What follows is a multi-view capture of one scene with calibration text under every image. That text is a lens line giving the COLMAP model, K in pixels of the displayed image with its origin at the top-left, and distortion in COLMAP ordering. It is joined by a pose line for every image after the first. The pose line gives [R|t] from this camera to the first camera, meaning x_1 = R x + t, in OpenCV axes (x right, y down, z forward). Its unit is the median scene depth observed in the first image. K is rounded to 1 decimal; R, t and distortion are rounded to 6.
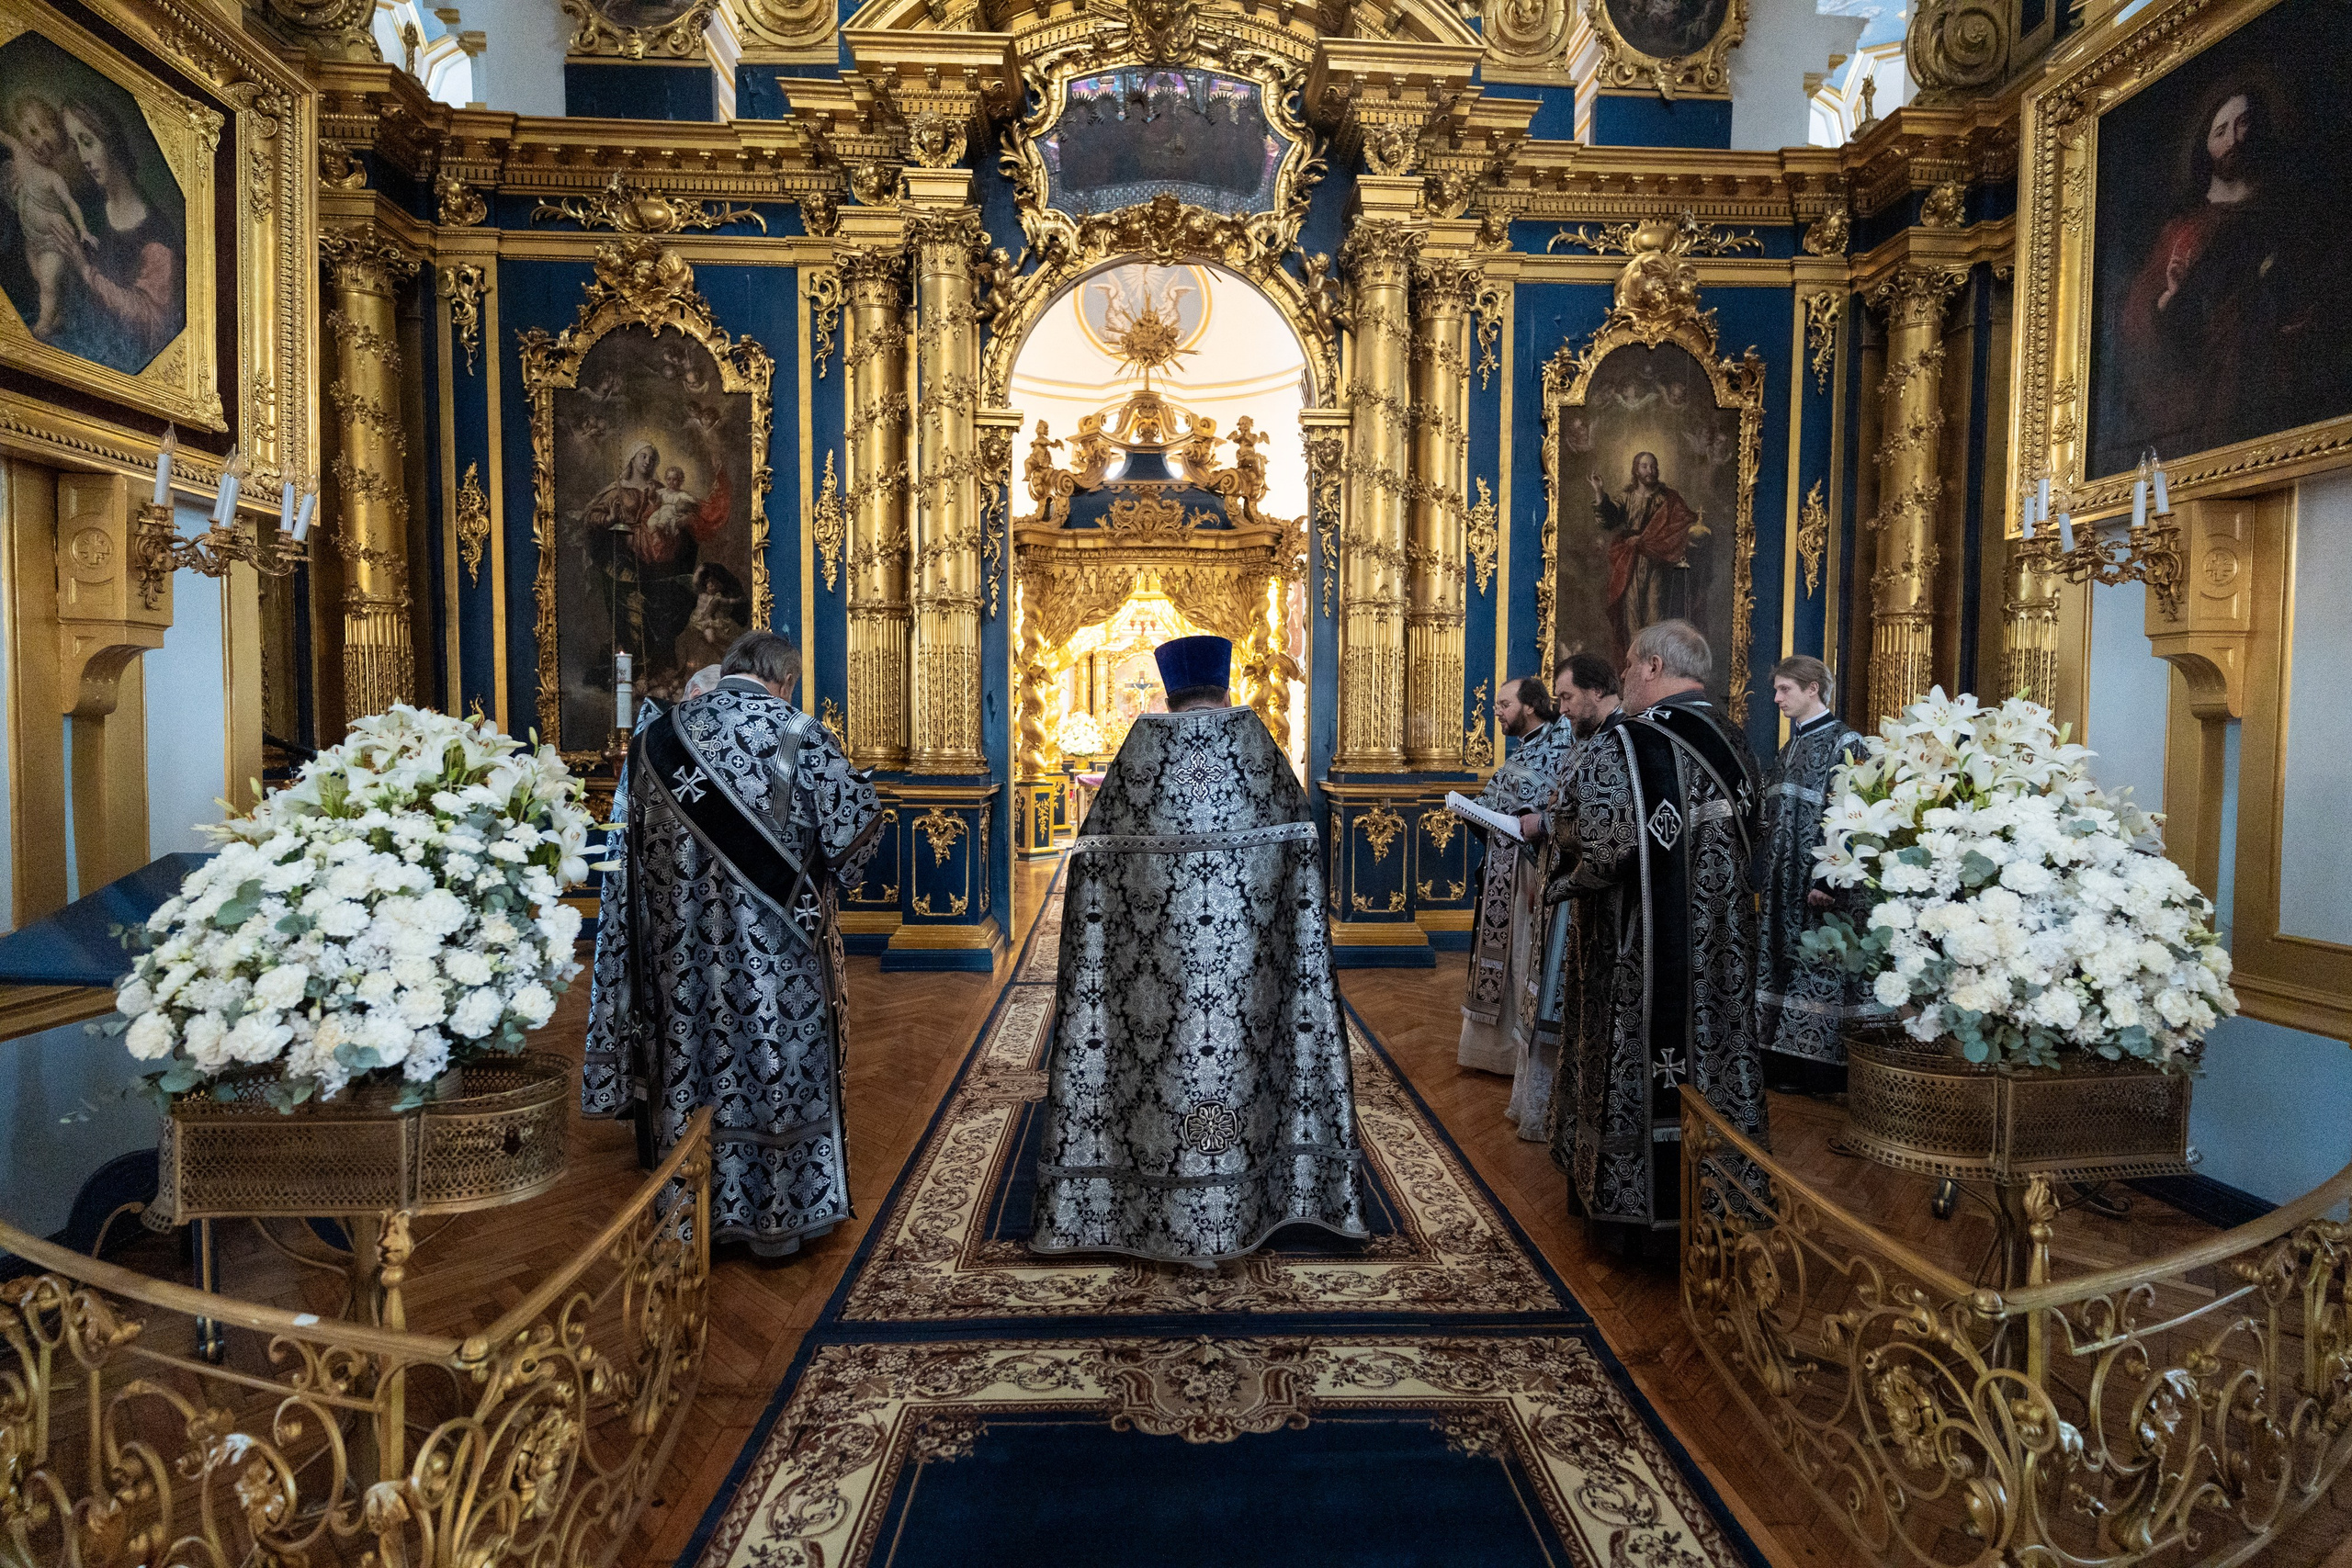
lens RADIAL K [[1116.8, 0, 1179.4], [0, 1116.8, 778.4], [0, 0, 1]] dist [0.009172, -0.001655]
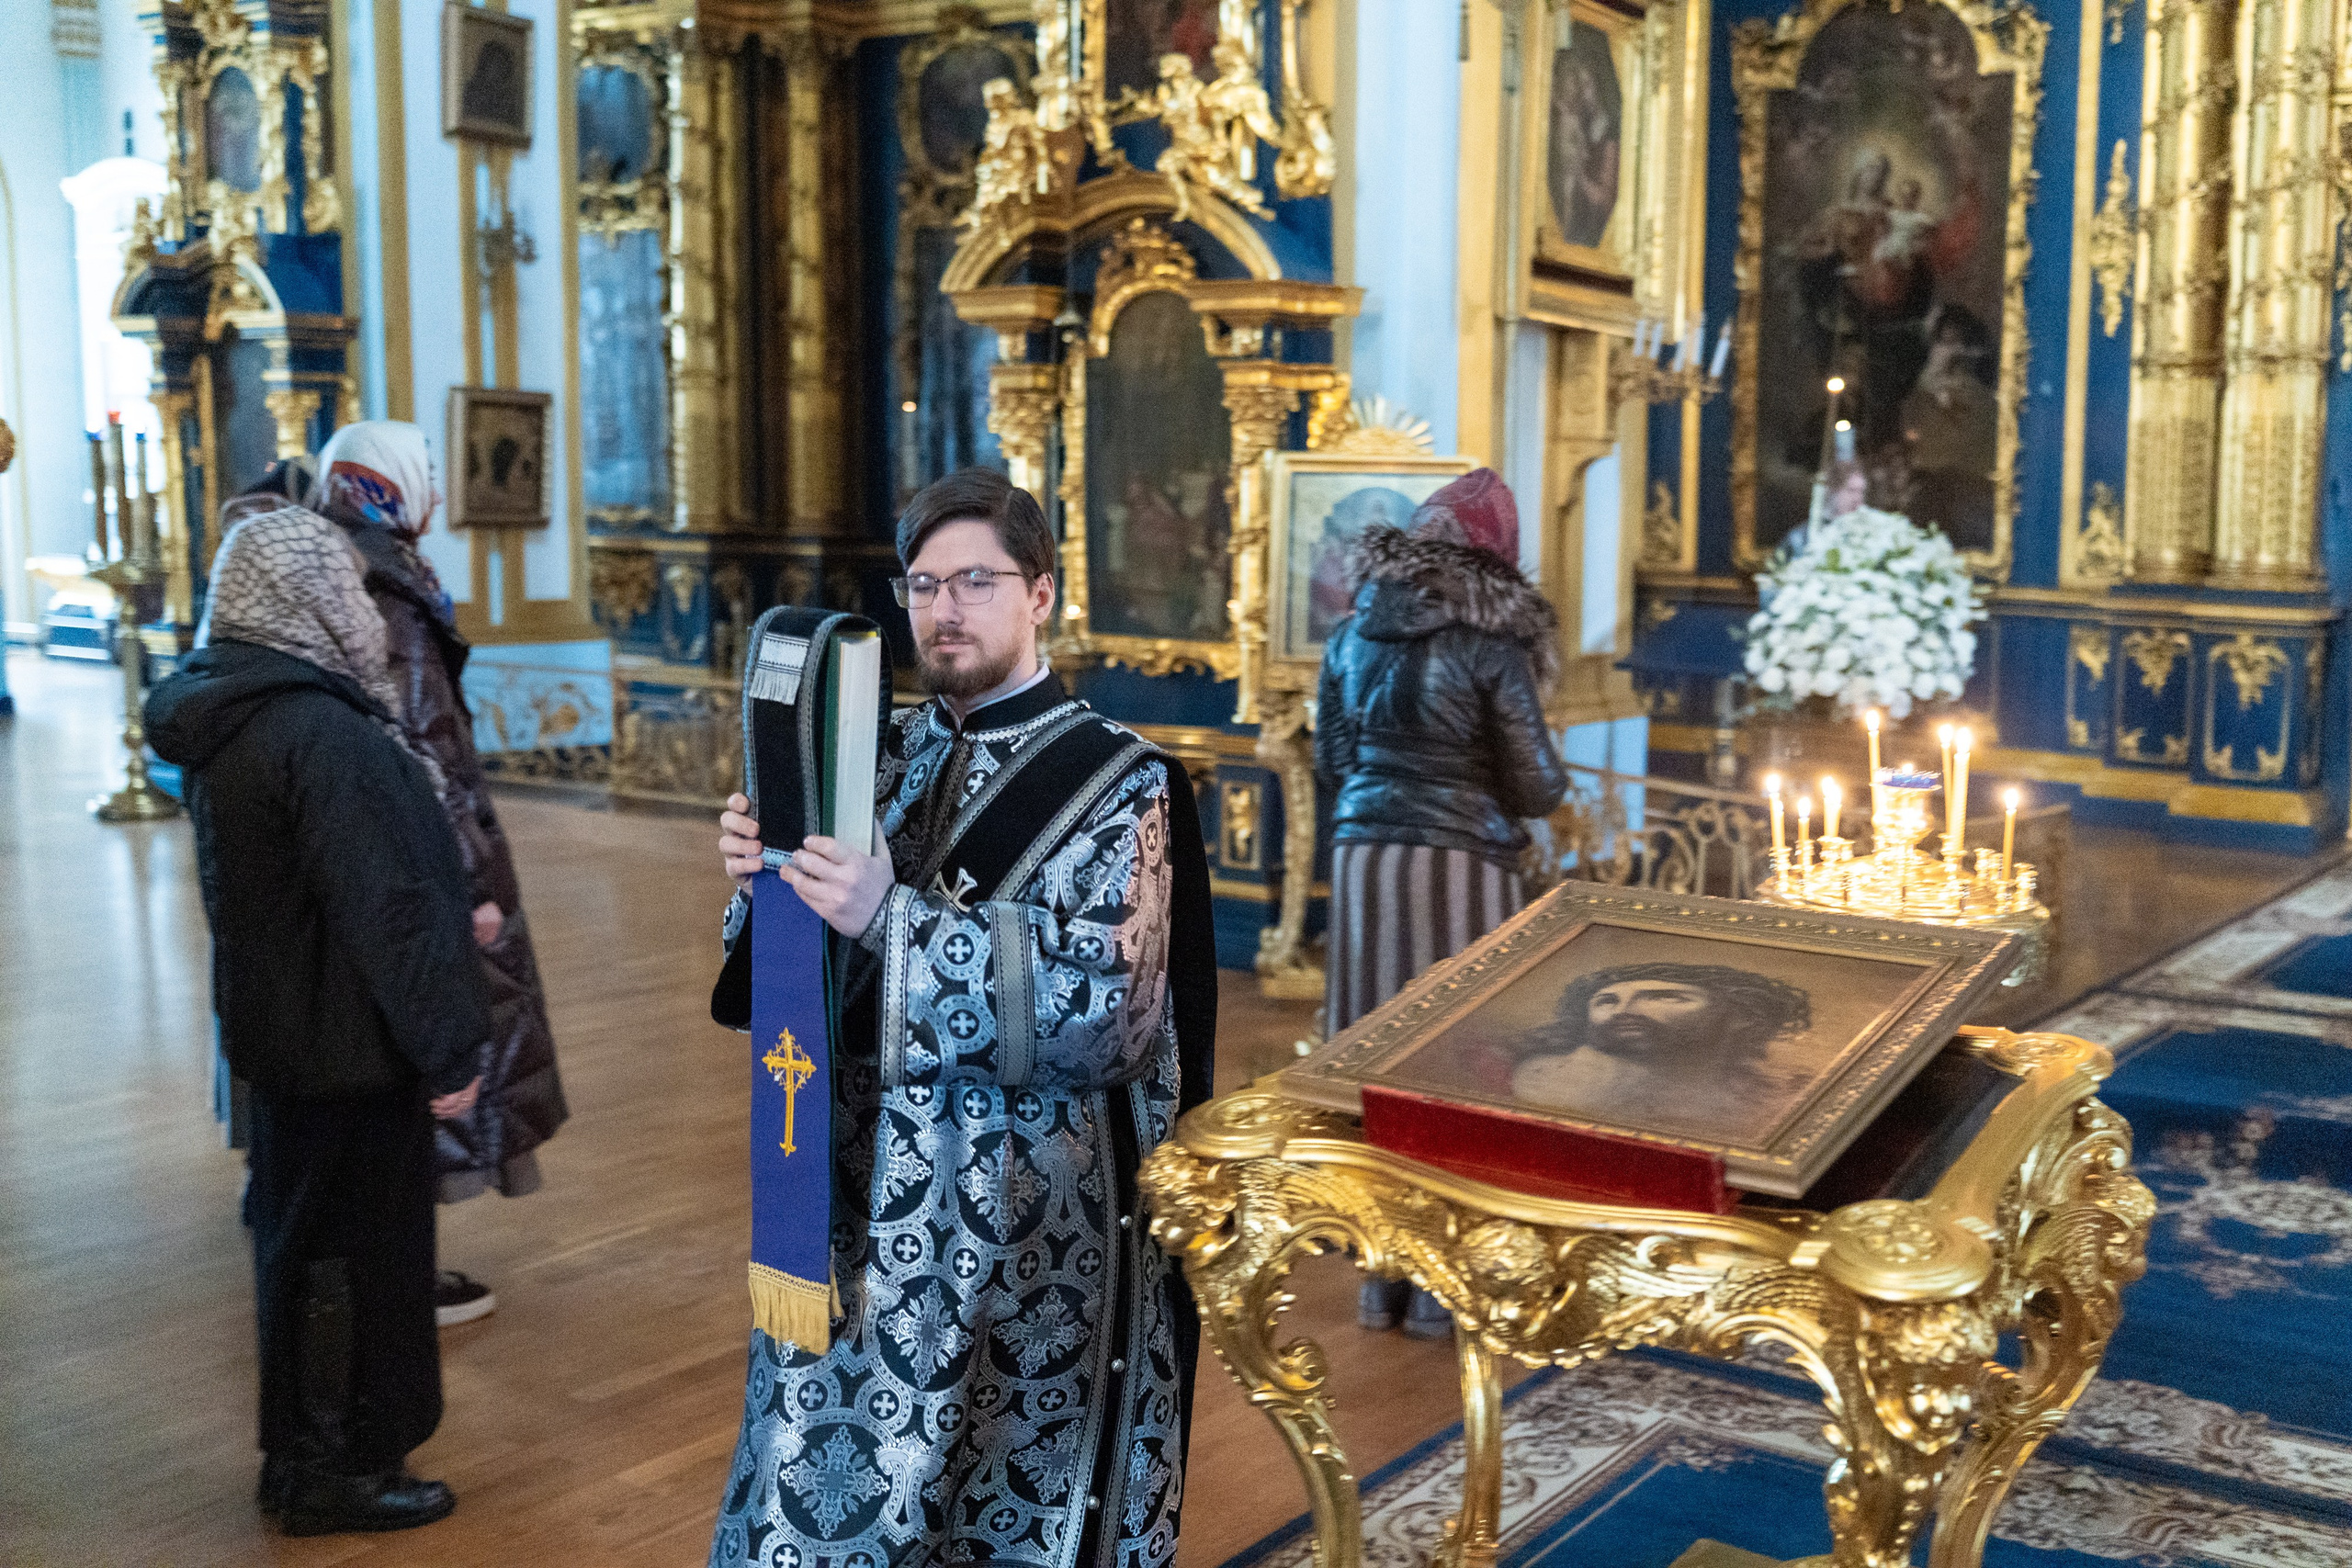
lens RADIAL K [[2552.9, 0, 1214.3], [0, 2552.9, 619.9], [0, 0, 1]] dist [0.038491, 0.000000]
pose [[0.813399, 0.040456, -0.580297, 0.203714], [-0.044454, 0.998985, 0.007335, 0.032368], [0.580005, 0.019830, 0.814372, -0.746600]]
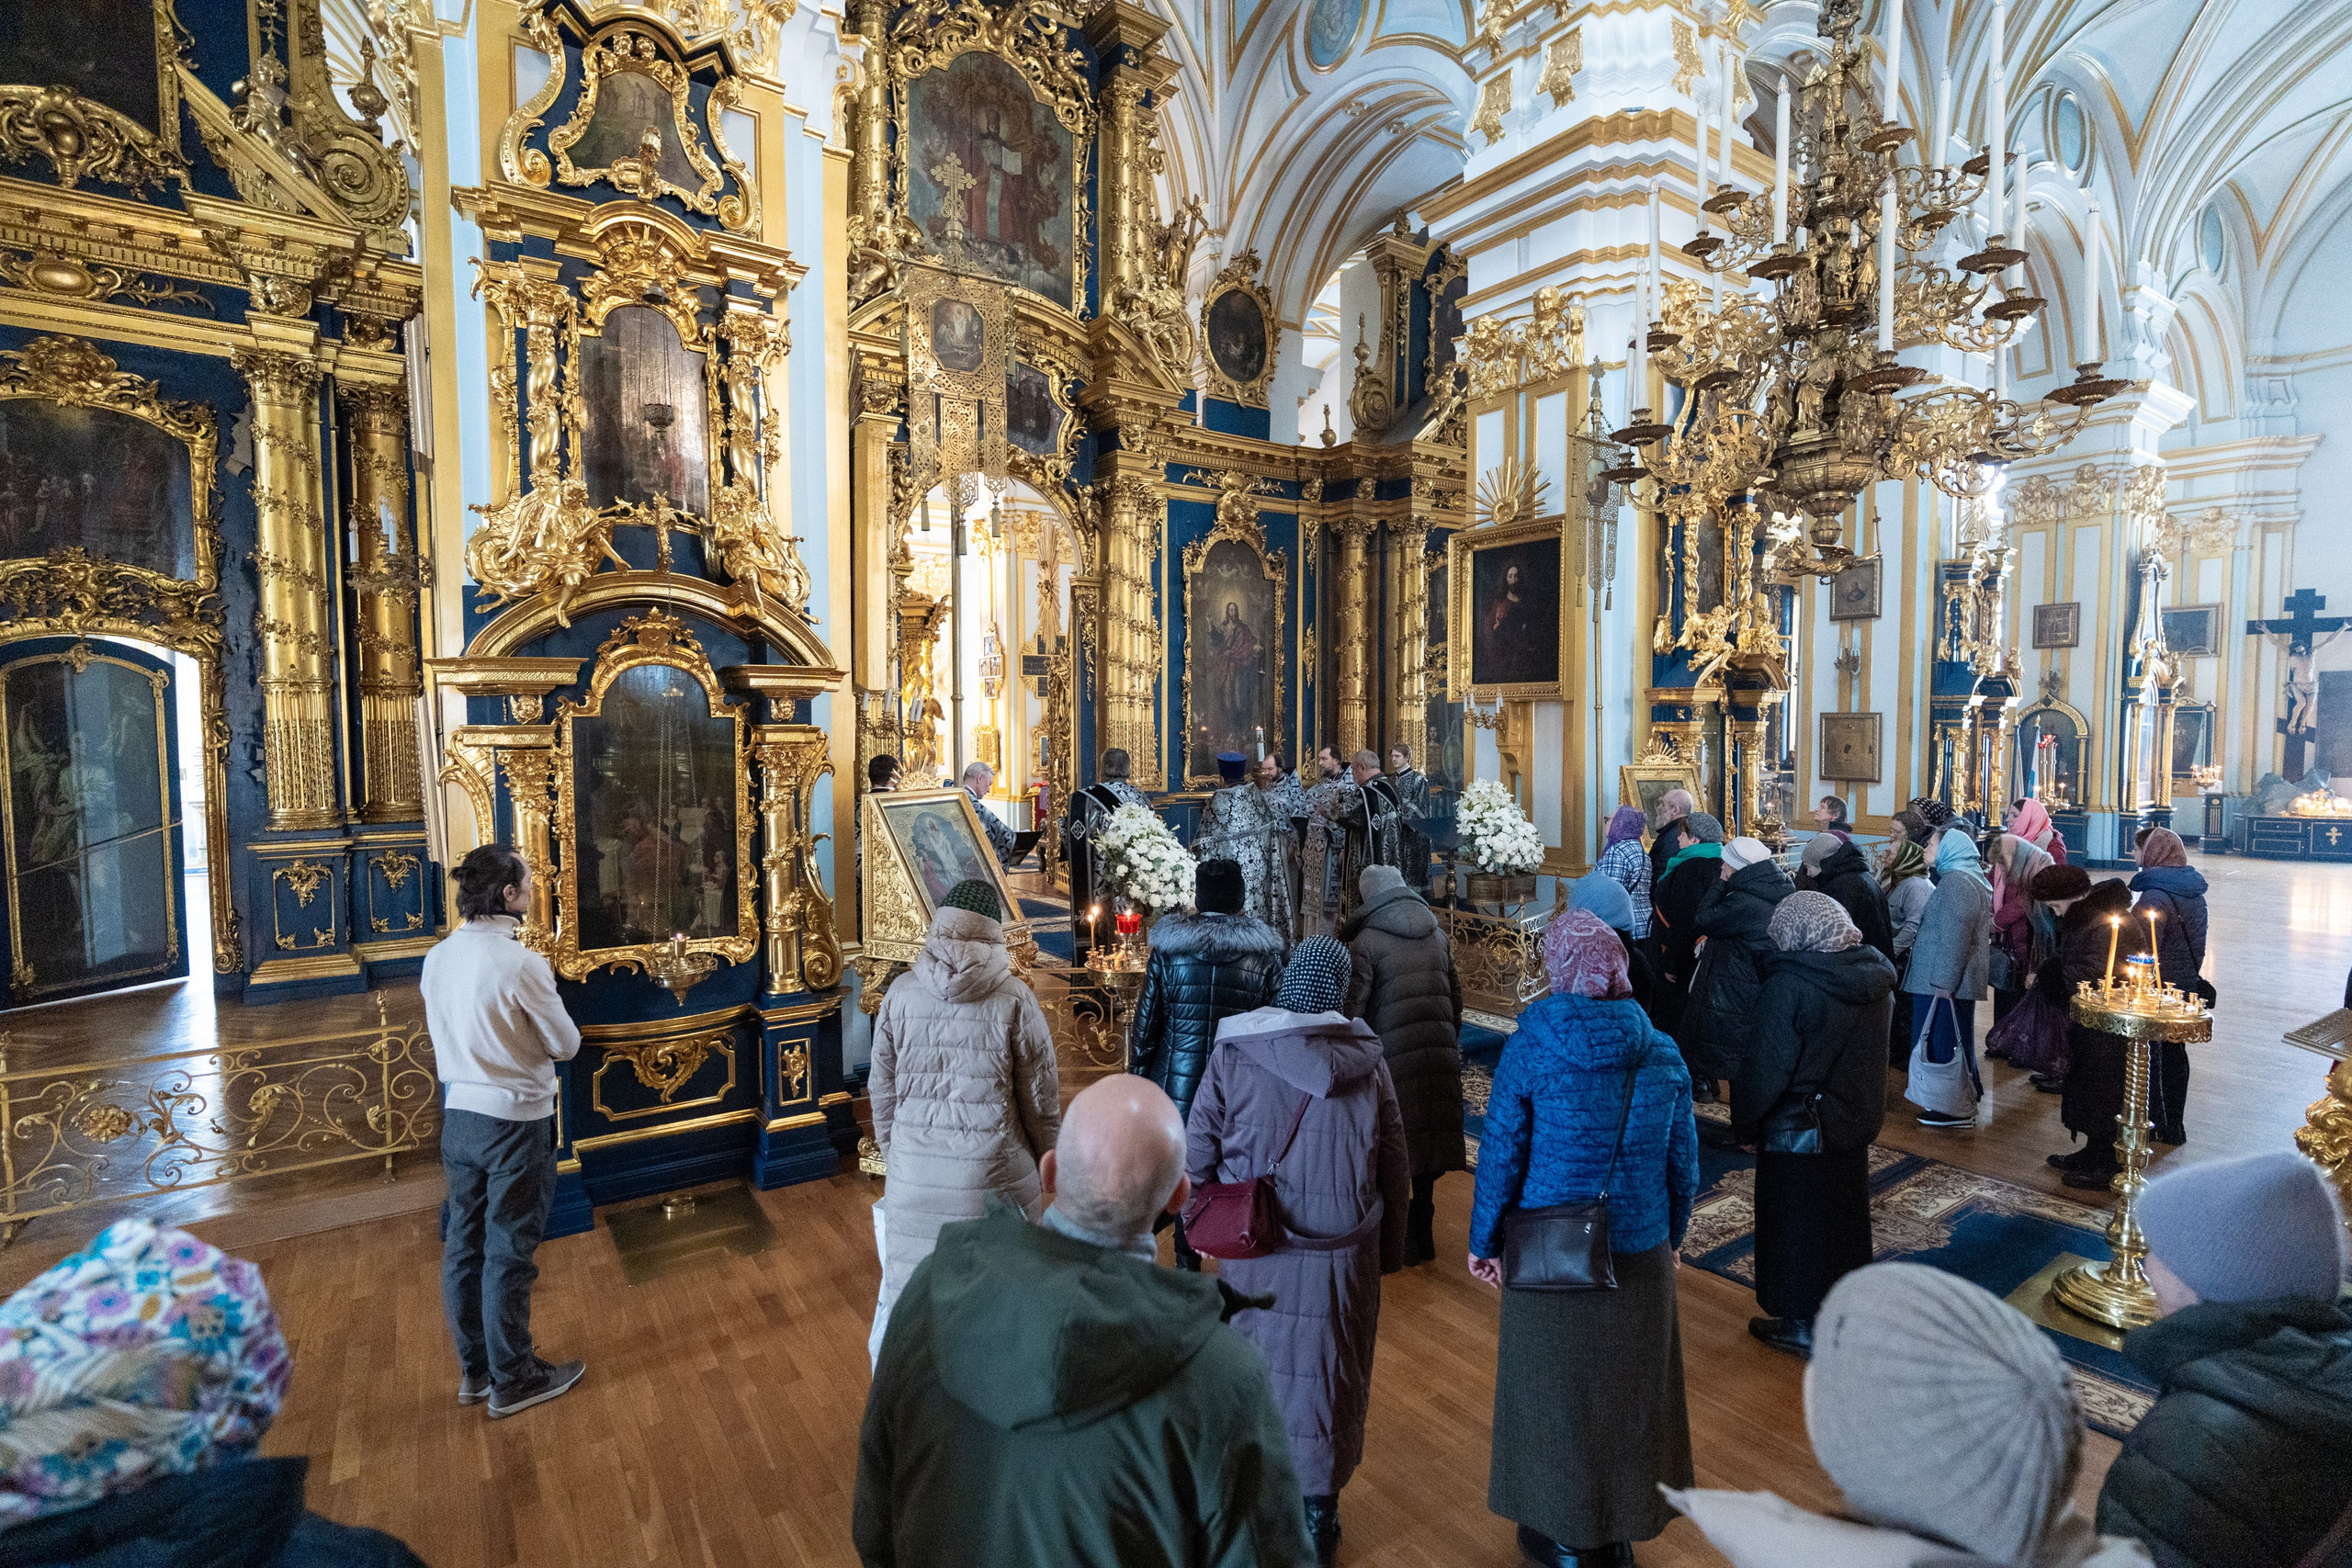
lens RADIAL K [[1116.8, 0, 1173.5], [0, 1116.8, 780.6], [0, 0, 1]] dist [0.009172, -0.001655]
pose [[0.856605, -0.031707, 0.514997, -0.633185], [0.028185, 0.999495, 0.014655, -0.048279], [-0.515202, 0.001962, 0.857066, -0.492611]]
